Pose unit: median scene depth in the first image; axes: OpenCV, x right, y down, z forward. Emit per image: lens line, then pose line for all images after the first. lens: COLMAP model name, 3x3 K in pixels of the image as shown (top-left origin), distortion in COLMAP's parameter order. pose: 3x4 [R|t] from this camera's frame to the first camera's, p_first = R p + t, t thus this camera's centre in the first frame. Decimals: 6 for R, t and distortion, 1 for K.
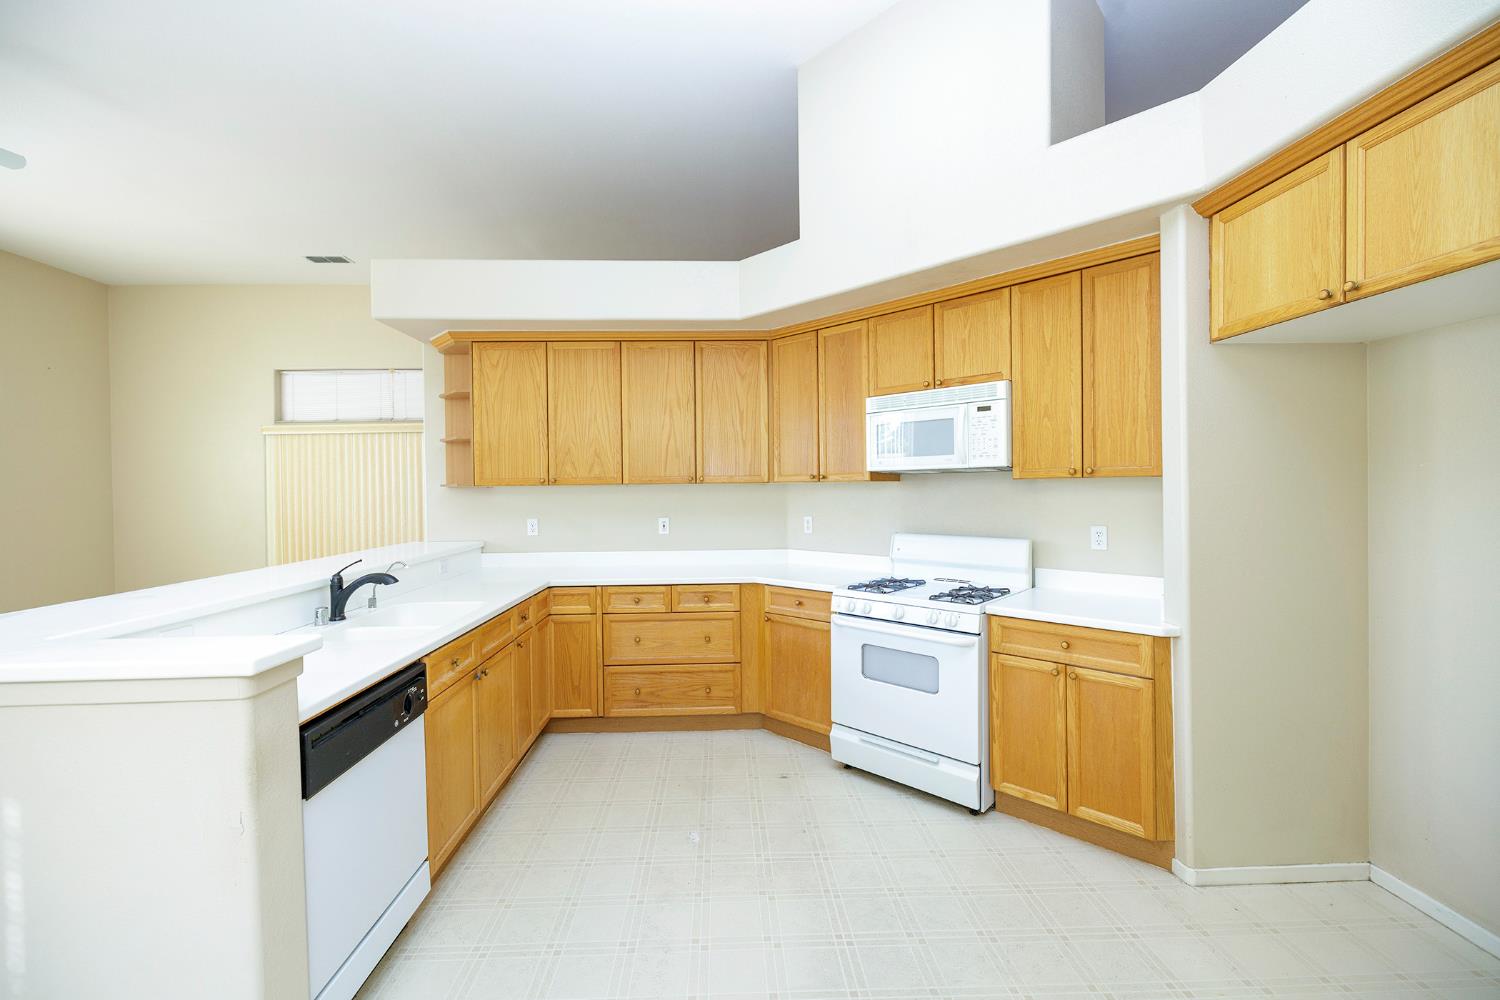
lens RADIAL K [[629.6, 0, 741.7], [0, 629.6, 493.3], [0, 0, 1]] dist [-0.000444, 0.000324]
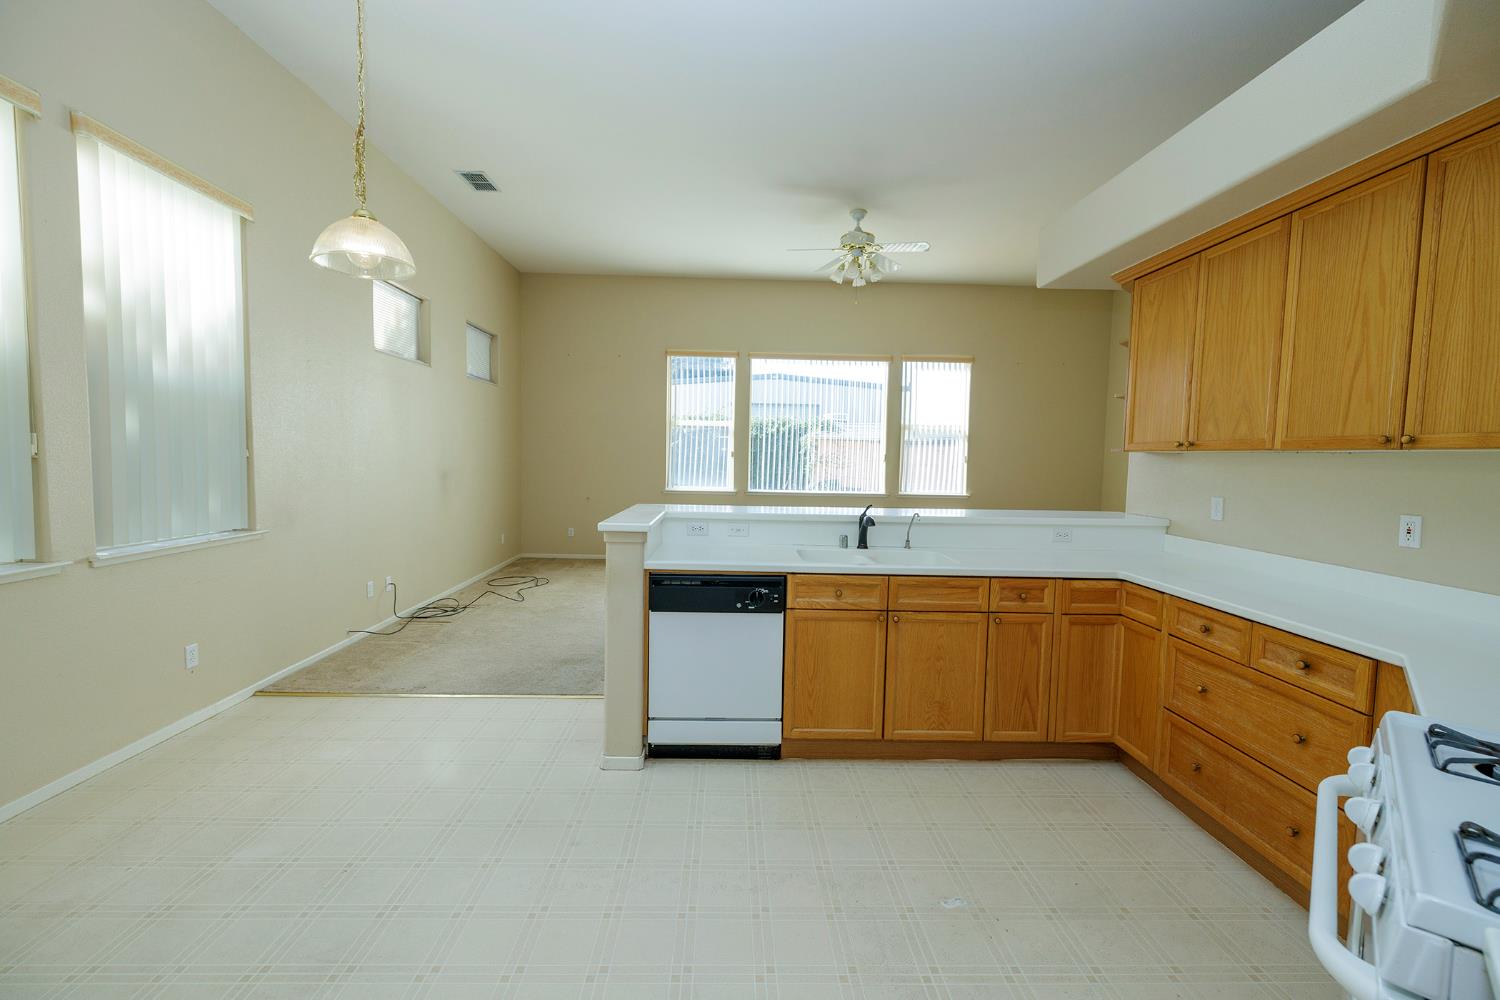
lens RADIAL K [[629.6, 0, 741.7], [0, 629.6, 493.3], [0, 0, 1]] dist [-0.000444, 0.000324]
pose [[-0.009496, 0.072739, -0.997306, 0.477683], [-0.028585, 0.996923, 0.072983, -0.002651], [0.999546, 0.029201, -0.007388, 0.531172]]
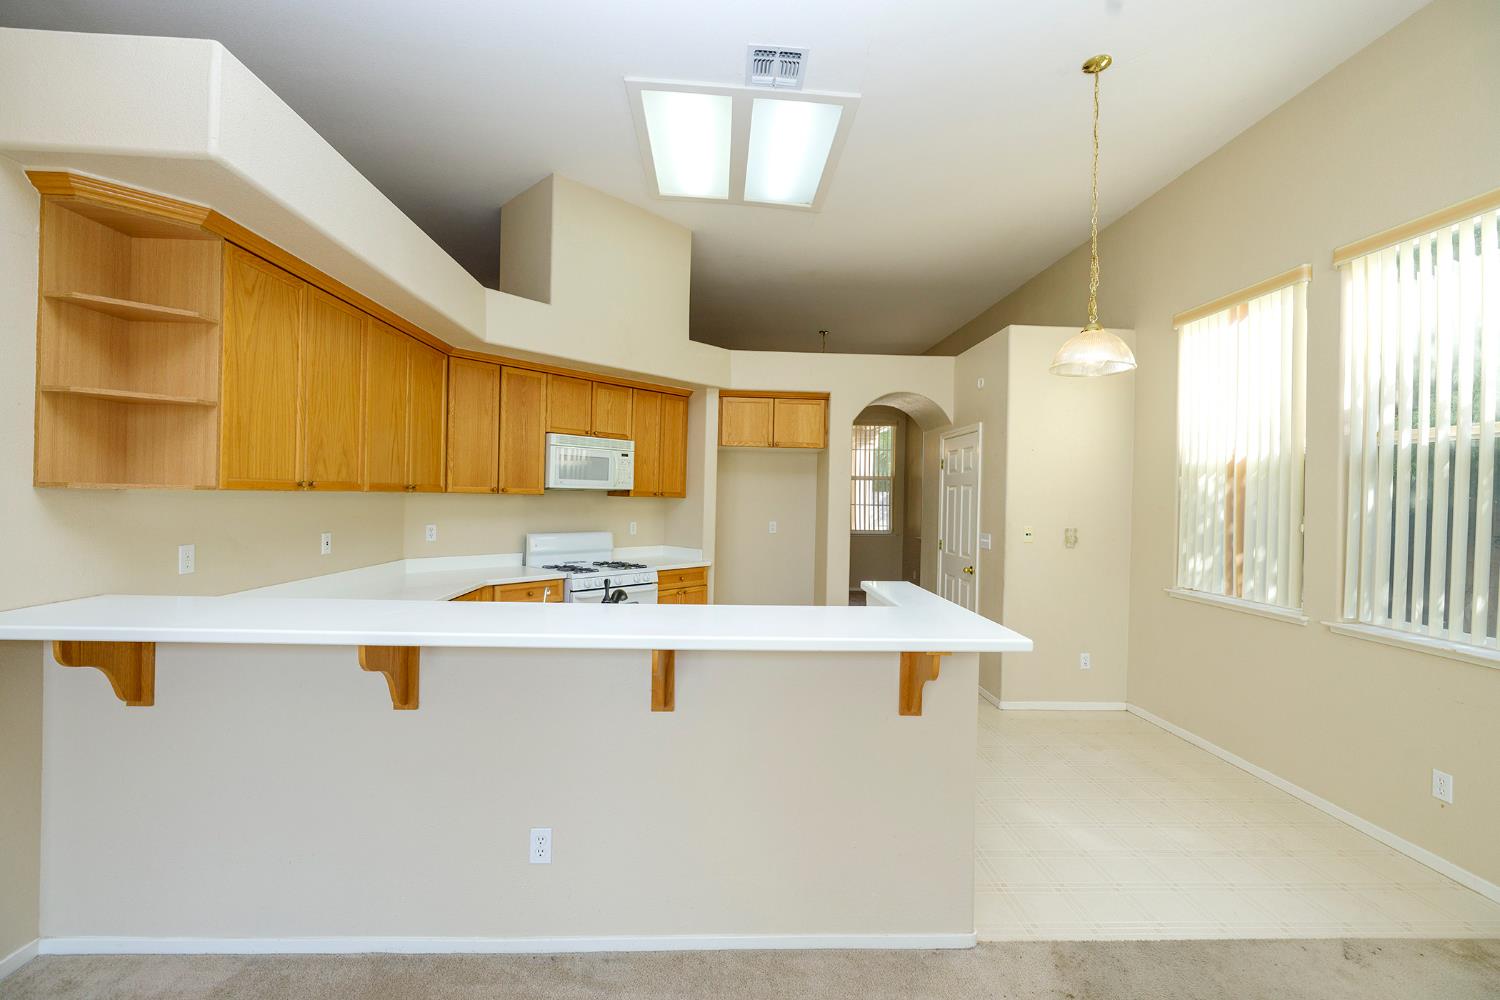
lens RADIAL K [[629.6, 0, 741.7], [0, 629.6, 493.3], [0, 0, 1]] dist [-0.000444, 0.000324]
pose [[-0.010022, 0.017546, 0.999796, -1.094173], [-0.011735, 0.999775, -0.017663, -0.003967], [-0.999881, -0.011910, -0.009814, 0.577594]]
